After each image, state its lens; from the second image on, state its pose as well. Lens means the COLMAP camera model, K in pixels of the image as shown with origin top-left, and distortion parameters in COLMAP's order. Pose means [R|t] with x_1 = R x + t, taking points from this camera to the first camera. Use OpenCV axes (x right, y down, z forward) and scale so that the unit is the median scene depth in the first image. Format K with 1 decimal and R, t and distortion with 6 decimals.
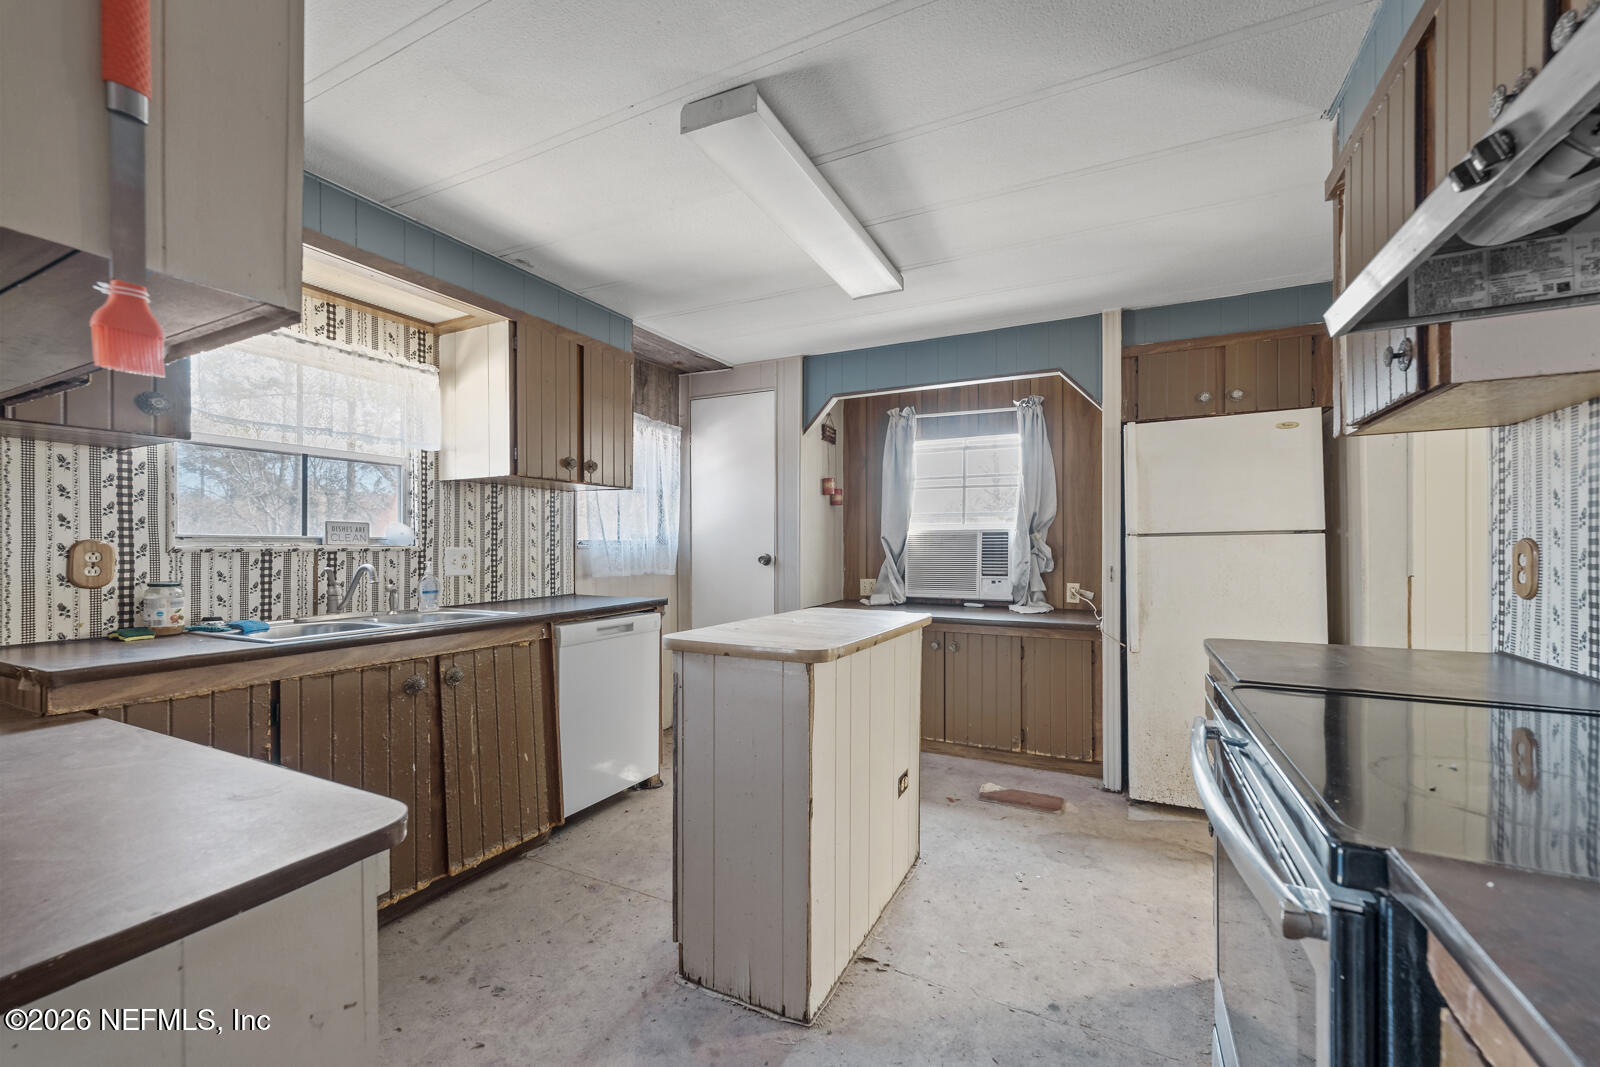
lens RADIAL K [[645.8, 0, 793.3], [0, 645.8, 542.2], [0, 0, 1]] dist [-0.001731, 0.000048]
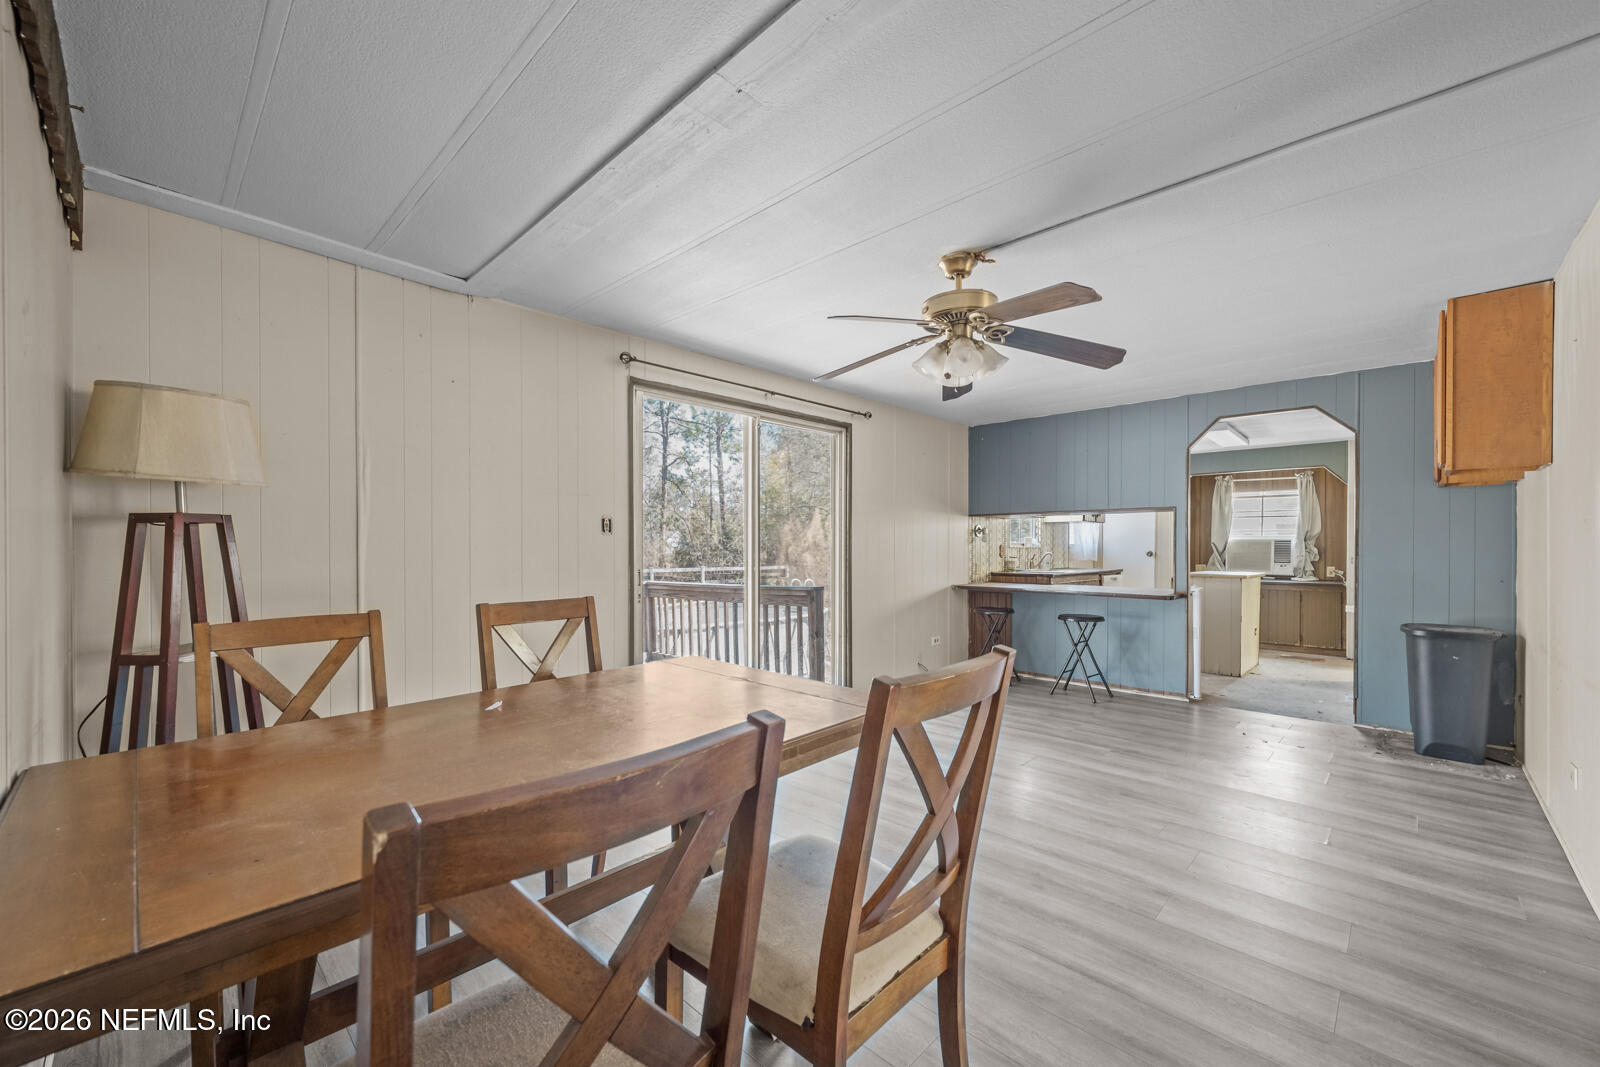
lens RADIAL K [[645.8, 0, 770.9], [0, 645.8, 547.7], [0, 0, 1]] dist [-0.001731, 0.000048]
pose [[0.951224, 0.004684, -0.308464, -0.568657], [-0.001152, 0.999932, 0.011629, -0.014854], [0.308497, -0.010707, 0.951165, -1.359133]]
